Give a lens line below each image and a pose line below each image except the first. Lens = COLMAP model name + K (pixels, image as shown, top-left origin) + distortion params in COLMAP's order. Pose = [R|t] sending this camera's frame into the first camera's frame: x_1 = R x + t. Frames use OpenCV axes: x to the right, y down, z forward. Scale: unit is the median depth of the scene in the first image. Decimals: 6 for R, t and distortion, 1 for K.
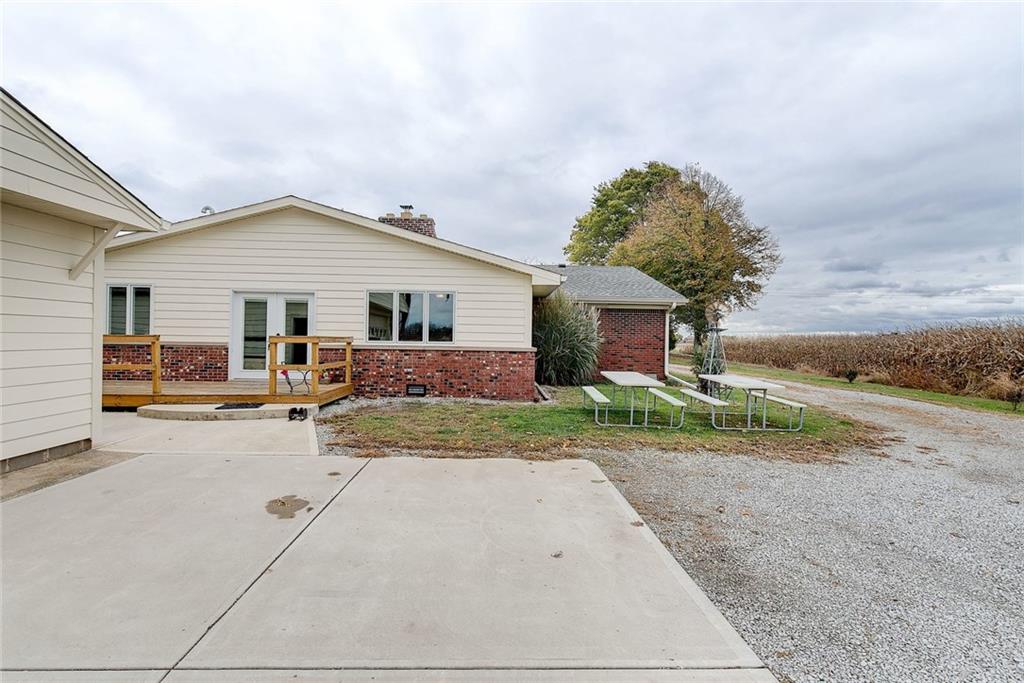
lens RADIAL K [[463.1, 0, 512.5], [0, 463.1, 340.4], [0, 0, 1]] dist [0.002144, -0.000866]
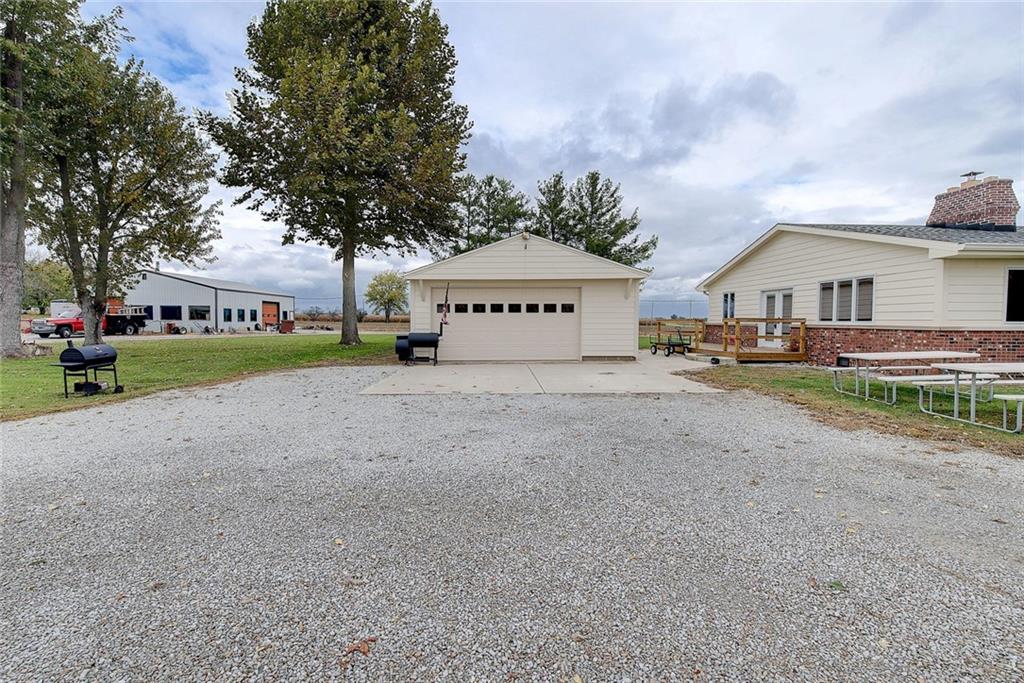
lens RADIAL K [[463.1, 0, 523.8], [0, 463.1, 340.1], [0, 0, 1]] dist [0.002144, -0.000866]
pose [[0.032640, 0.028281, -0.999067, 0.954777], [-0.002503, 0.999599, 0.028214, 0.019124], [0.999464, 0.001580, 0.032697, 0.137822]]
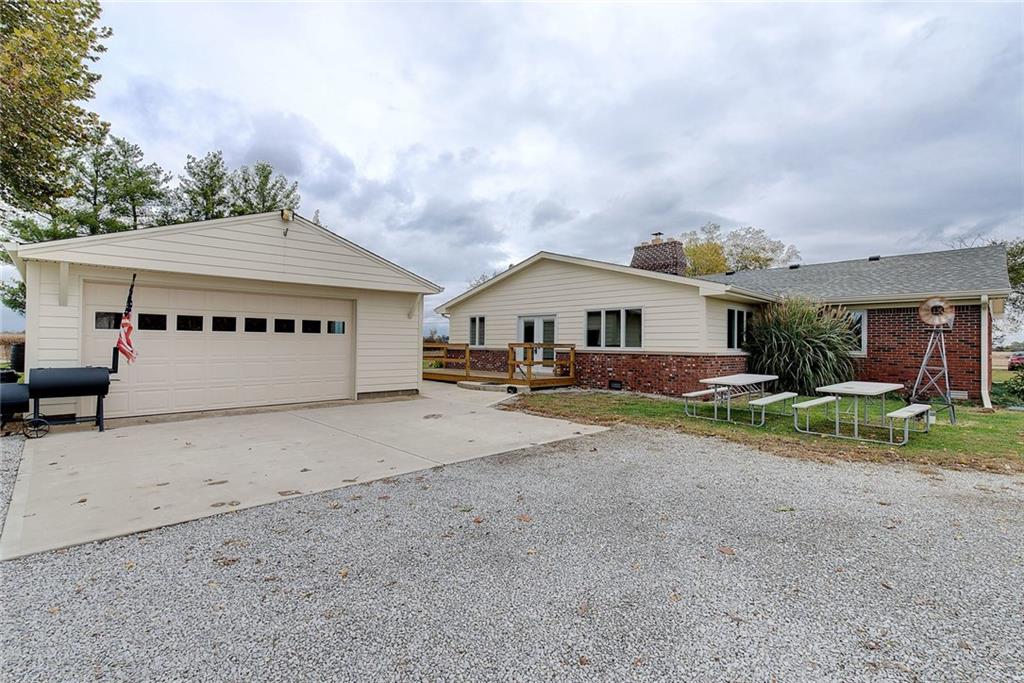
lens RADIAL K [[463.1, 0, 513.3], [0, 463.1, 342.1], [0, 0, 1]] dist [0.002144, -0.000866]
pose [[0.684156, -0.011378, -0.729247, 0.544695], [-0.000987, 0.999863, -0.016526, 0.009491], [0.729335, 0.012026, 0.684051, -0.099144]]
